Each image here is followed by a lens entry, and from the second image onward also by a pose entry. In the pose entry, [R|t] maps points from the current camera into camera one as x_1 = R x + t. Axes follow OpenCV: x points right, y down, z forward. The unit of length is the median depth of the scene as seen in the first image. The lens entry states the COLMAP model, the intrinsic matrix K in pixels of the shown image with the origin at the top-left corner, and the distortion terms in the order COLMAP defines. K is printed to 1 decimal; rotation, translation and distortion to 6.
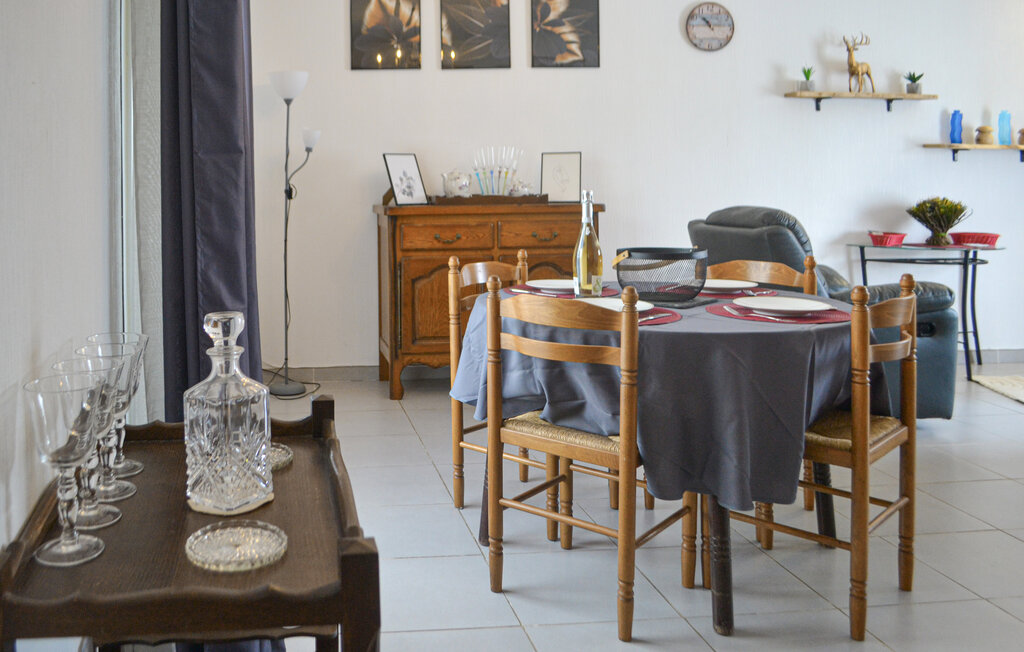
lens RADIAL K [[981.6, 0, 512.4], [0, 981.6, 328.0], [0, 0, 1]] dist [-0.095334, 0.000000]
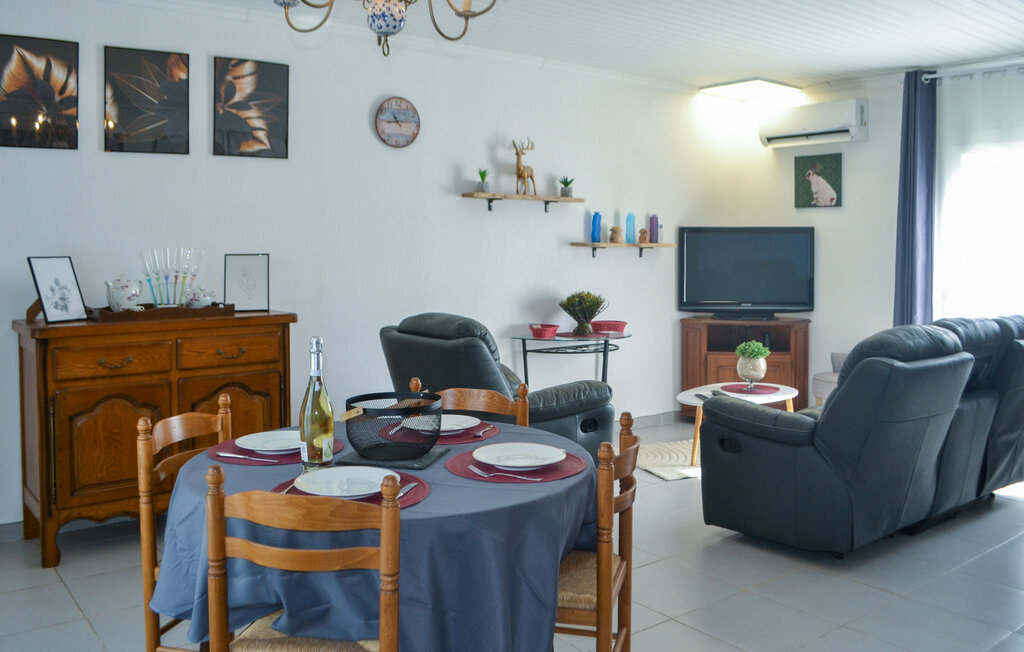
lens RADIAL K [[808.9, 0, 515.7], [0, 808.9, 321.8], [0, 0, 1]] dist [-0.075334, 0.002206]
pose [[0.883061, -0.000124, 0.469258, -0.078113], [-0.006683, 0.999895, 0.012840, -0.130650], [-0.469210, -0.014475, 0.882968, 0.242167]]
